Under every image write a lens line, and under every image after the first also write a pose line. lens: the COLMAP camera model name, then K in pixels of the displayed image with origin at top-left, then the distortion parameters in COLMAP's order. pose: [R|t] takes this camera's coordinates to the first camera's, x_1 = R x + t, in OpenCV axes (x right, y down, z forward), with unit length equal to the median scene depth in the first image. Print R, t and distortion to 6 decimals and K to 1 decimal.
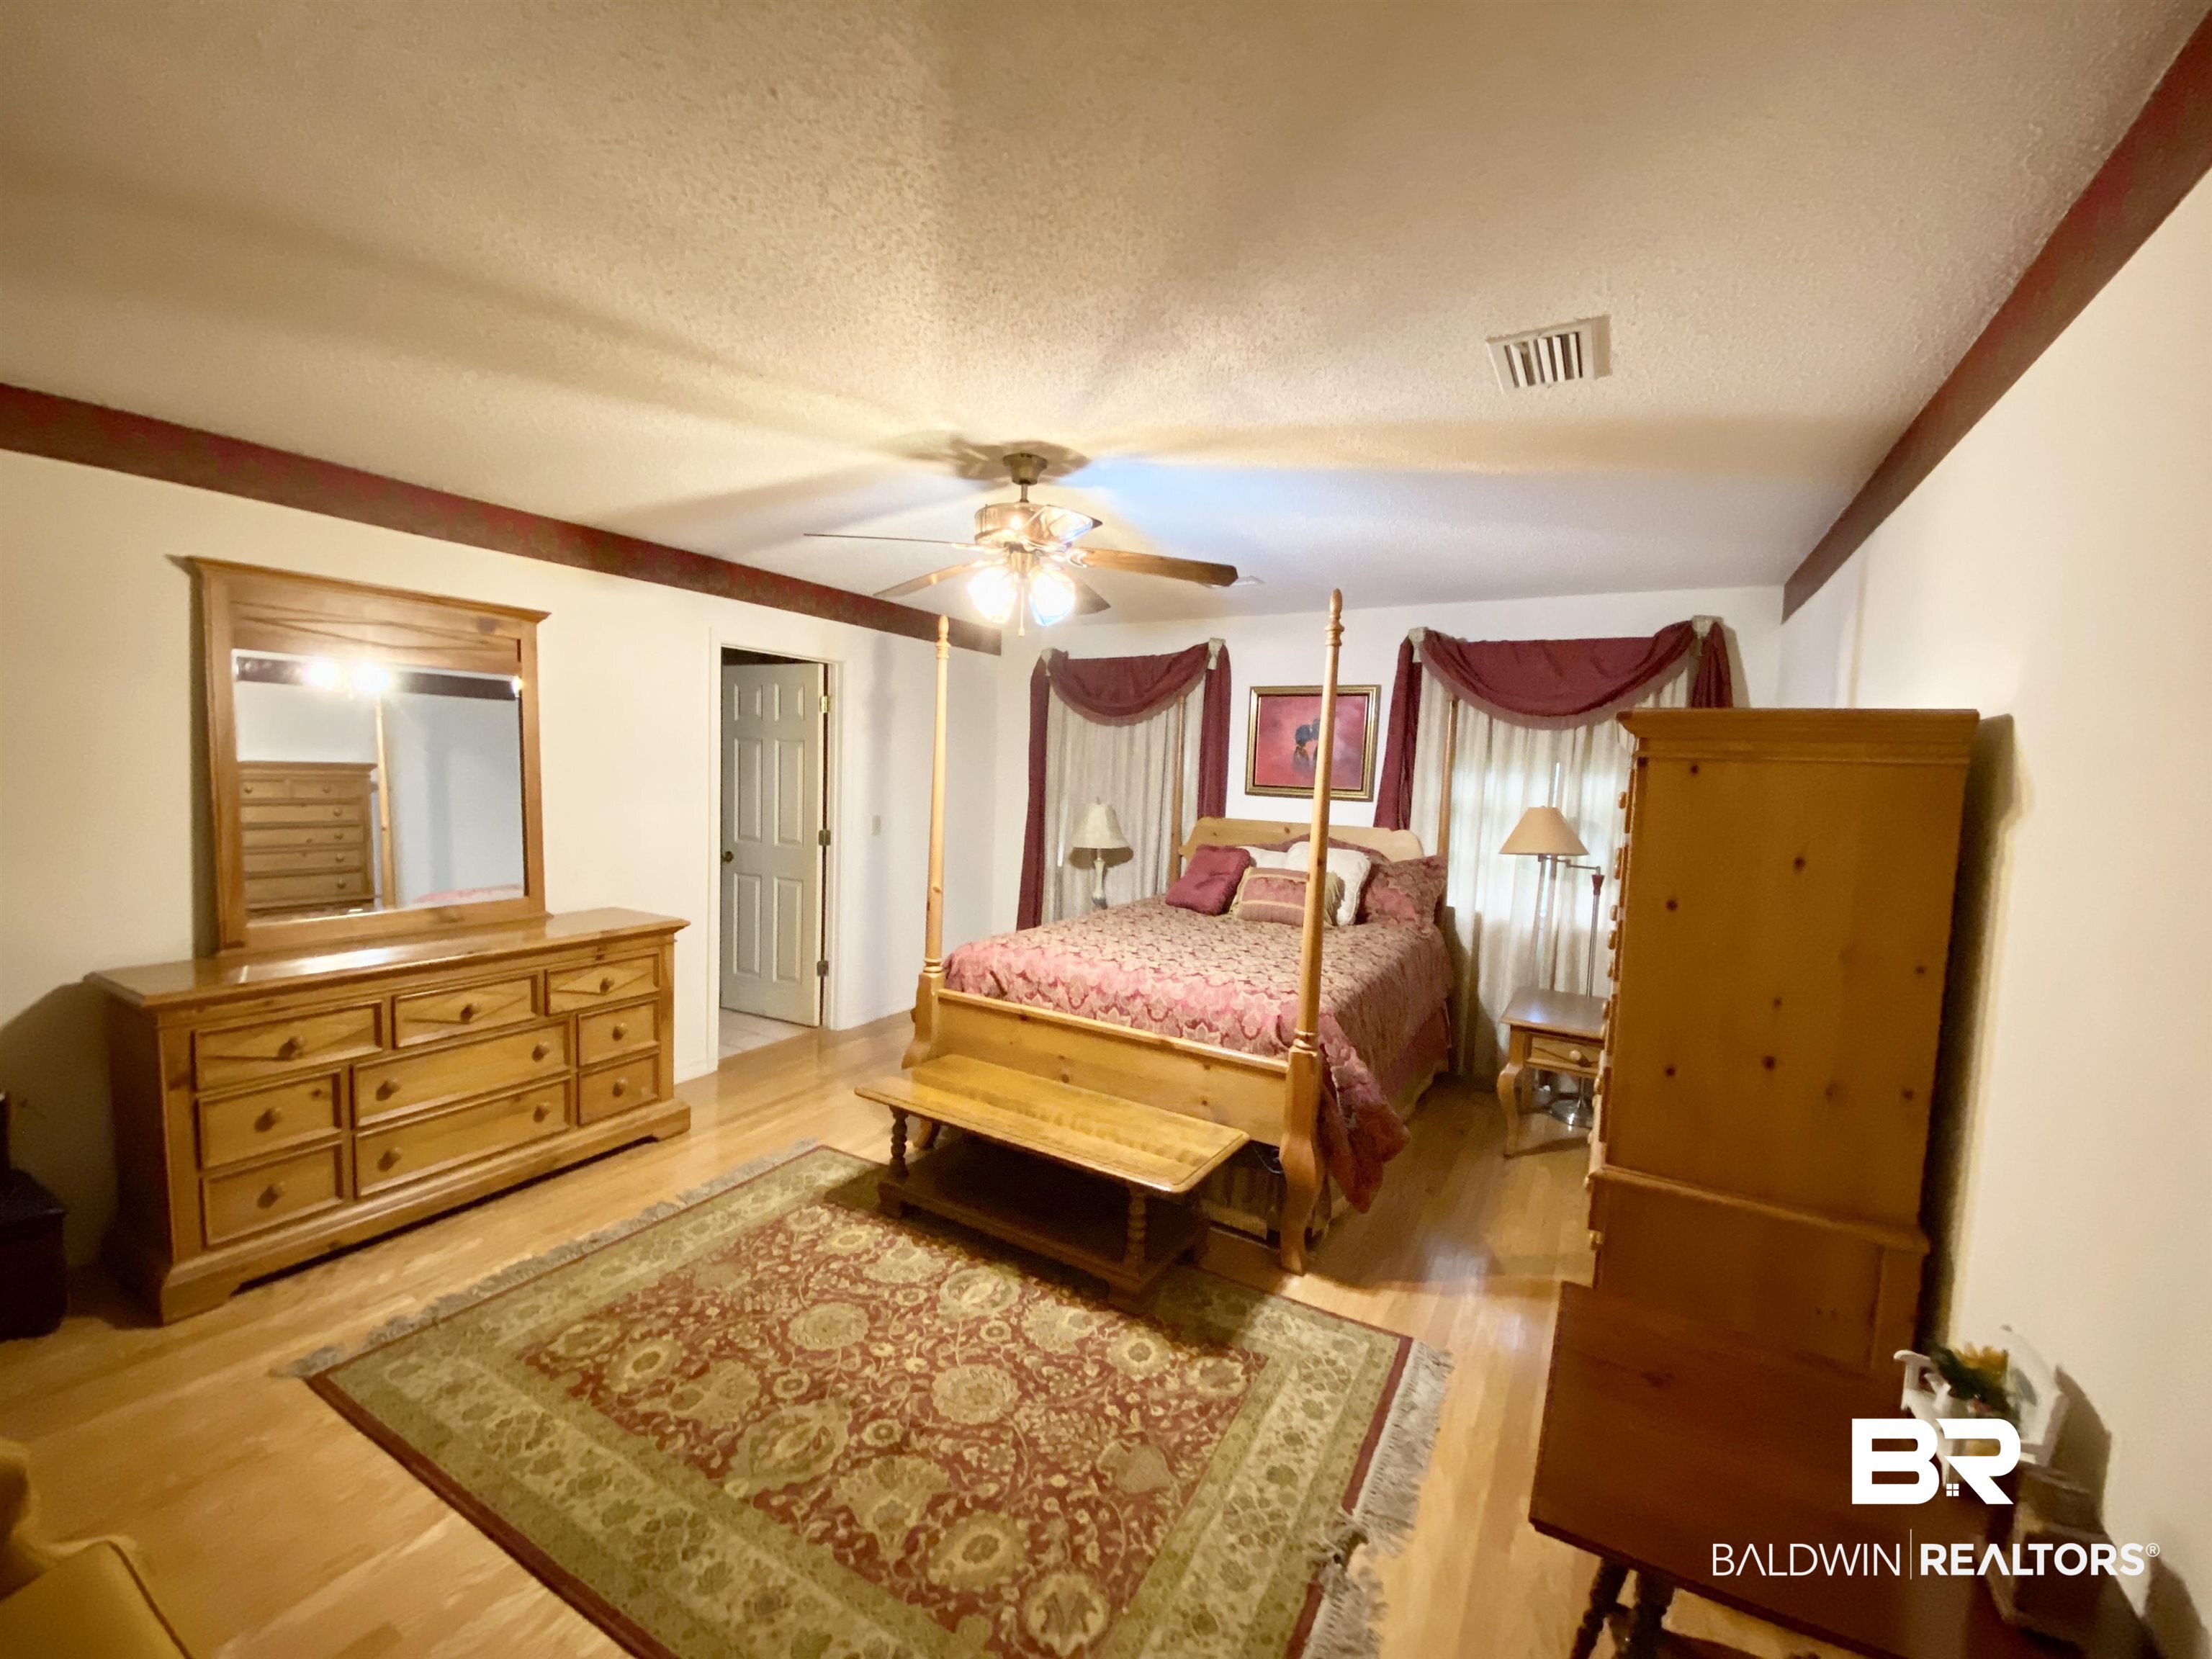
lens RADIAL K [[912.0, 0, 1112.4], [0, 912.0, 841.8], [0, 0, 1]] dist [0.020702, -0.019395]
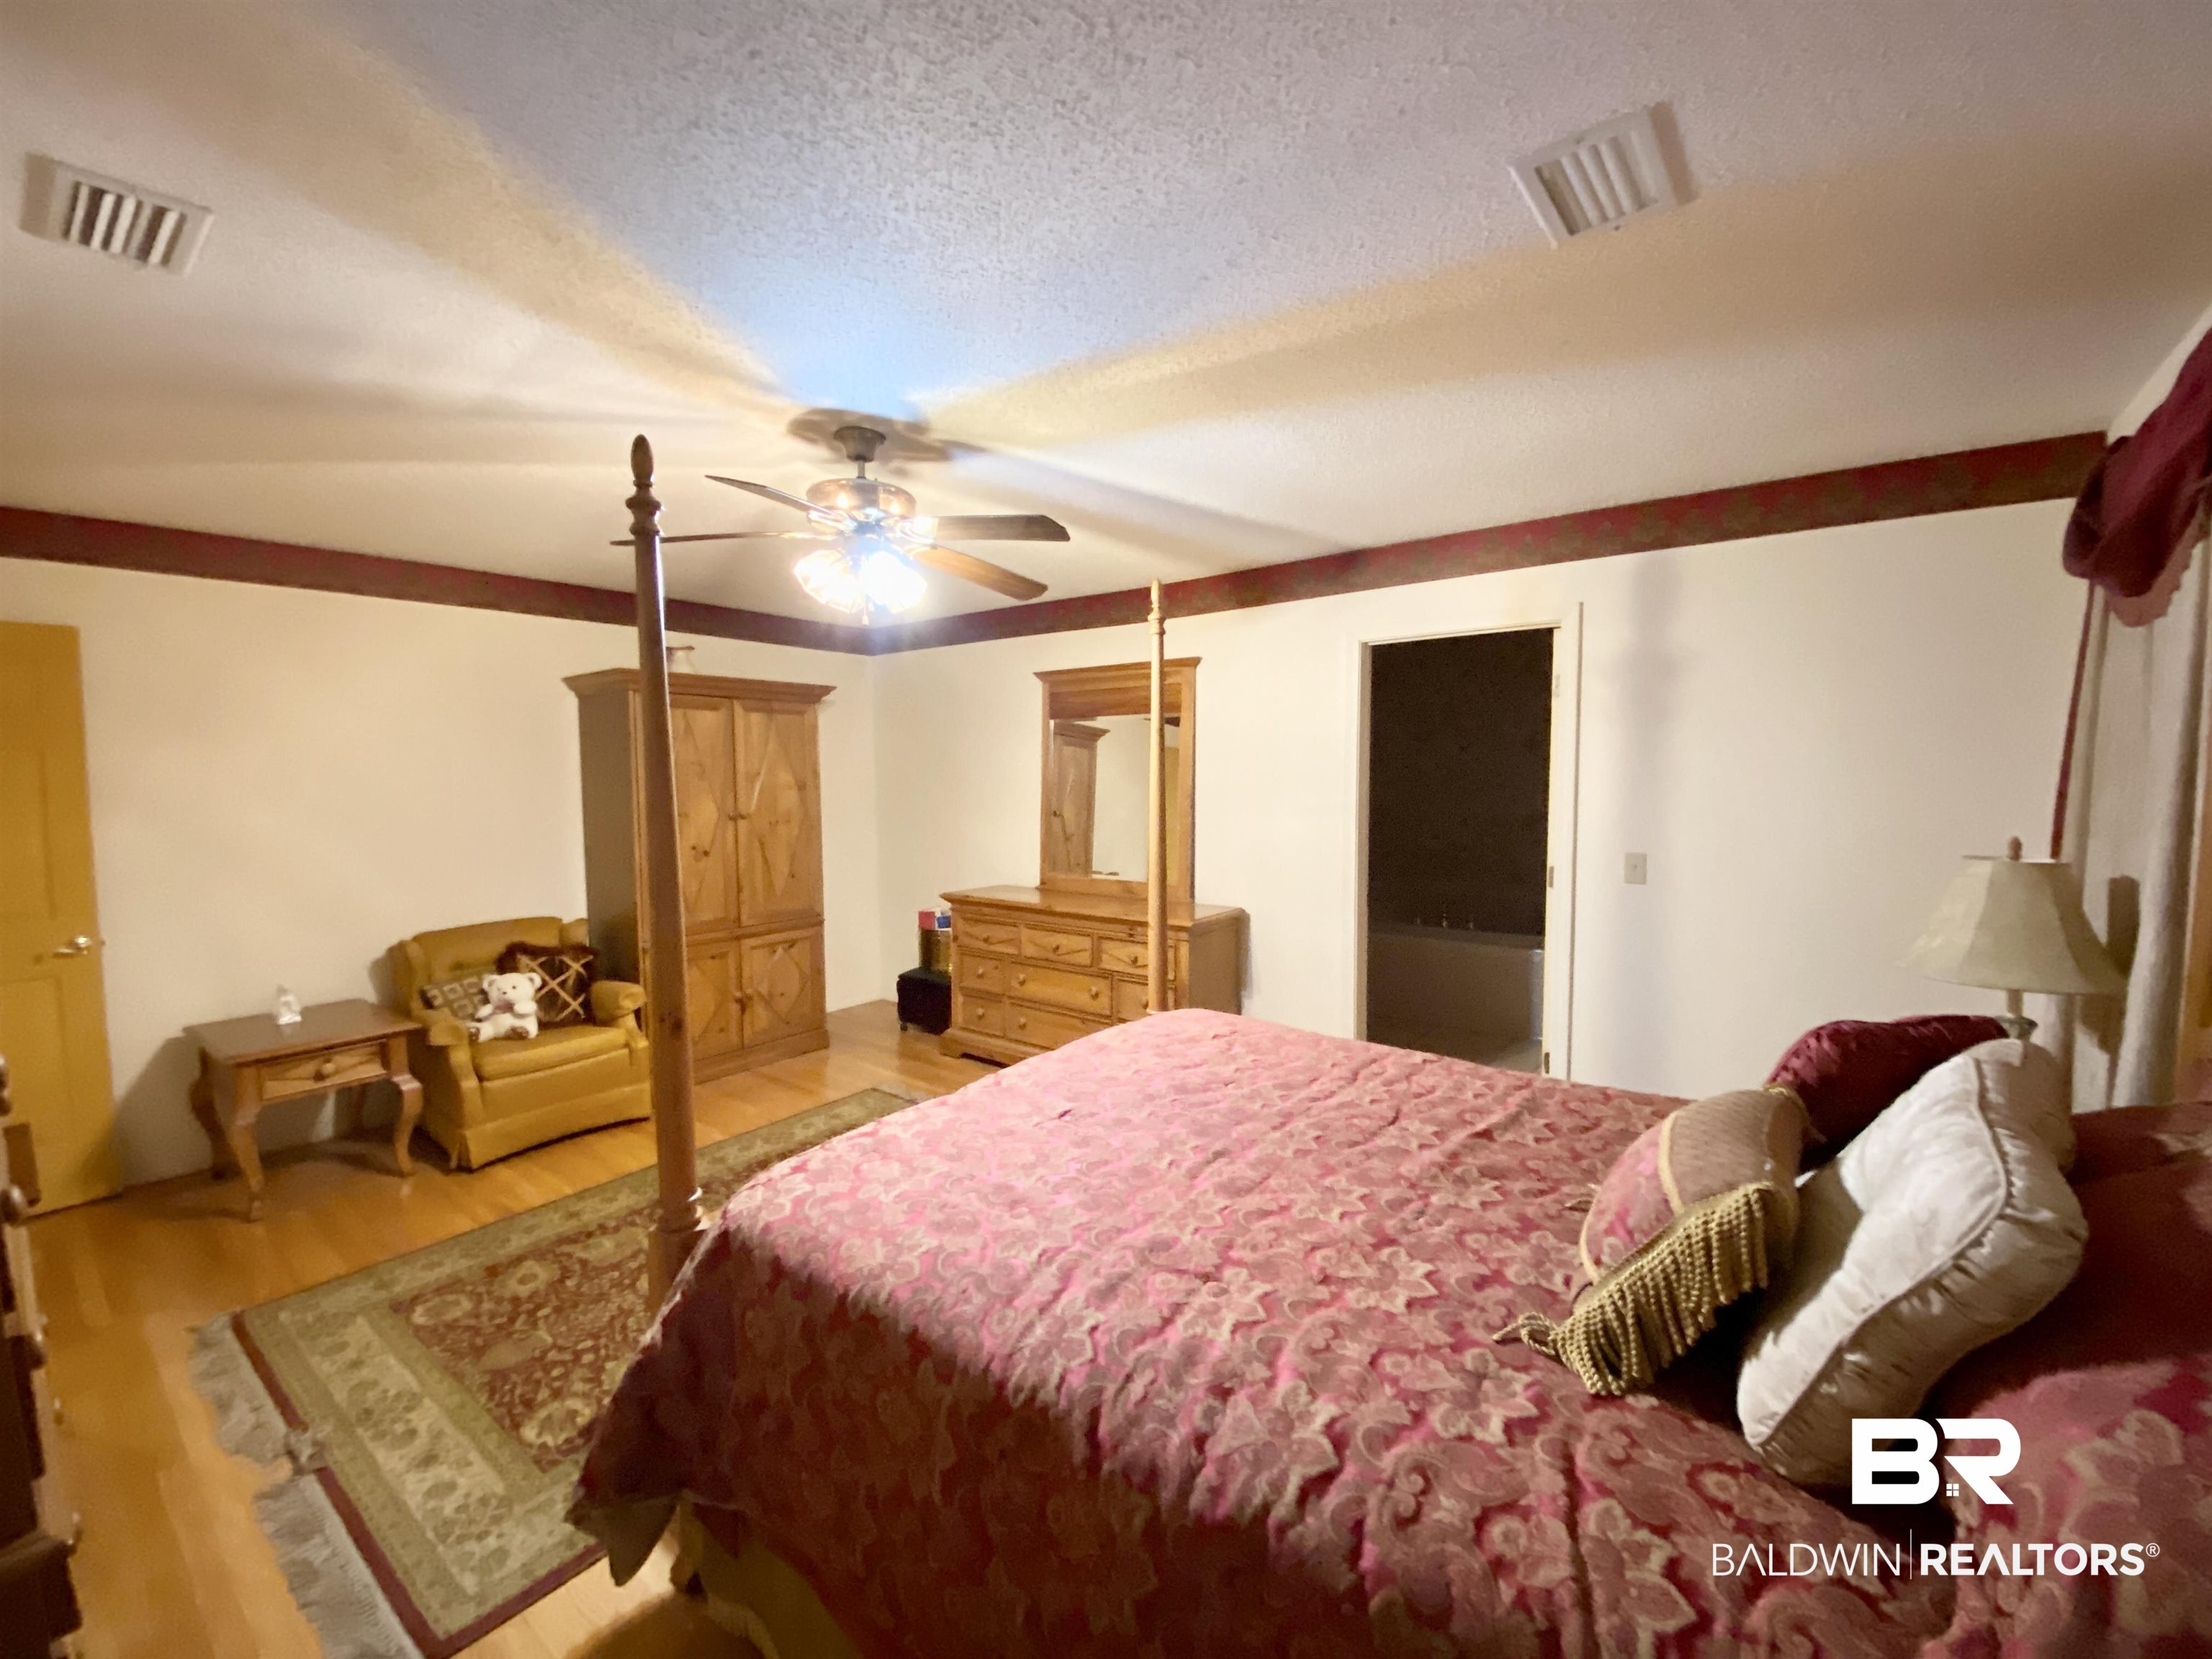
lens RADIAL K [[912.0, 0, 1112.4], [0, 912.0, 841.8], [0, 0, 1]] dist [0.020702, -0.019395]
pose [[-0.152742, 0.040788, -0.987424, 0.815976], [-0.081351, 0.995238, 0.053695, -0.079819], [0.984912, 0.088530, -0.148697, 1.459215]]
